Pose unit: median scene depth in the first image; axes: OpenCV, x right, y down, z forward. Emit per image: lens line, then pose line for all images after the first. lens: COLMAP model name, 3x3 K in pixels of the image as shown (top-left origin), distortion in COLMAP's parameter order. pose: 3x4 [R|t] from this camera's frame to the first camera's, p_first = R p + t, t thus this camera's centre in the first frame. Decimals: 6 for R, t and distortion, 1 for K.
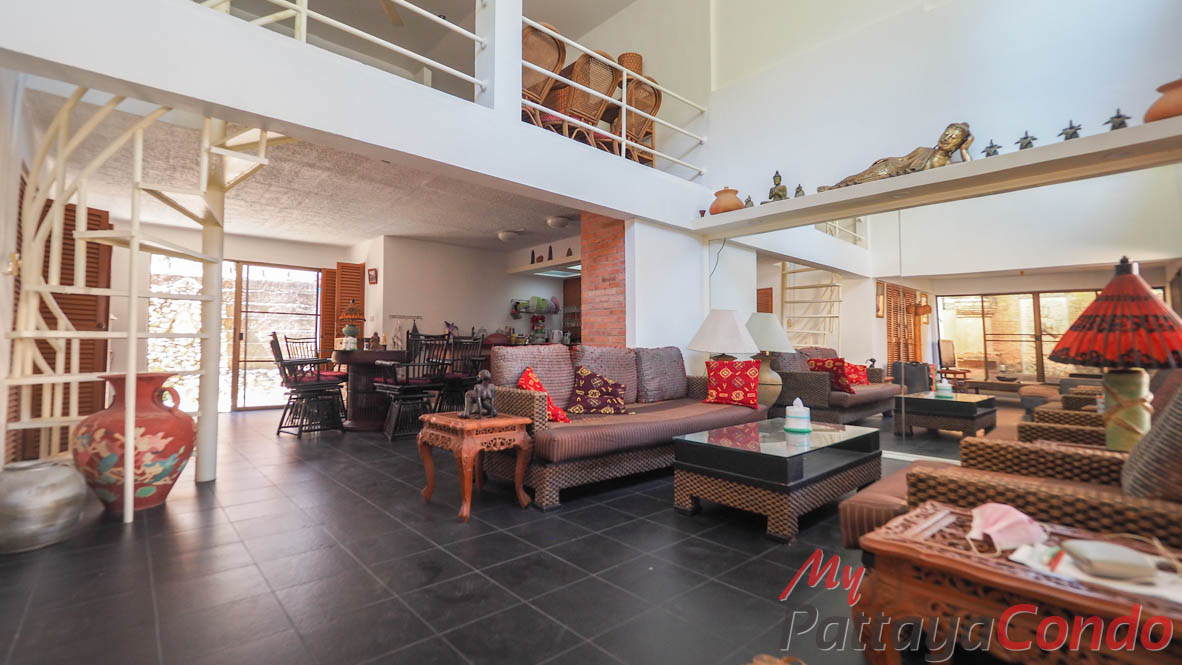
lens RADIAL K [[508.2, 0, 572.5], [0, 508.2, 334.0], [0, 0, 1]] dist [-0.000144, -0.007651]
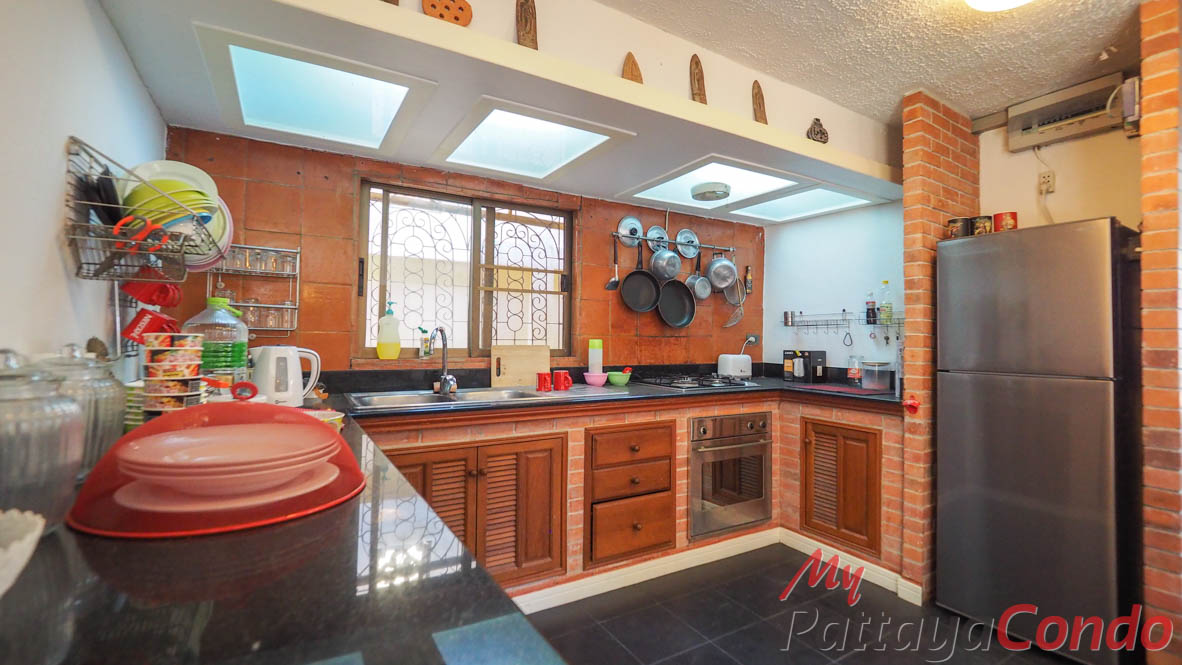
lens RADIAL K [[500.3, 0, 580.4], [0, 500.3, 328.9], [0, 0, 1]] dist [-0.001520, -0.000411]
pose [[0.186051, 0.016664, 0.982399, -0.370537], [-0.034942, 0.999336, -0.010333, -0.029632], [-0.981919, -0.032405, 0.186510, 1.364862]]
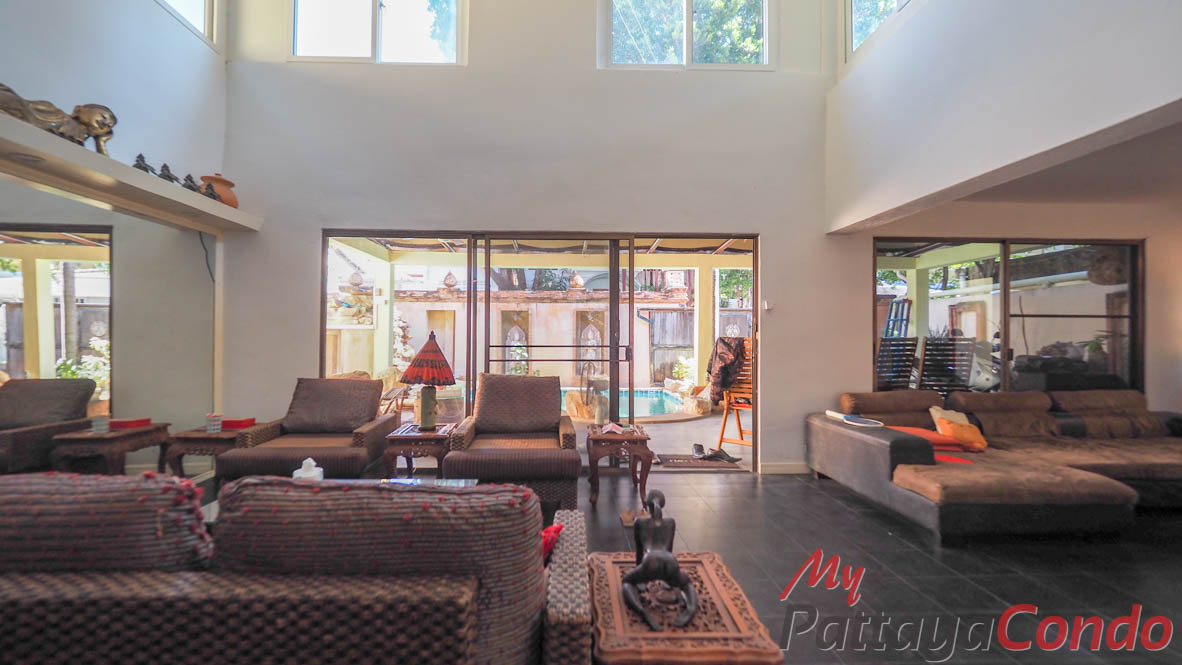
lens RADIAL K [[500.3, 0, 580.4], [0, 500.3, 328.9], [0, 0, 1]] dist [-0.001520, -0.000411]
pose [[-0.783074, -0.000137, 0.621928, -0.239554], [-0.026654, 0.999089, -0.033341, -0.040698], [-0.621357, -0.042686, -0.782364, 0.811948]]
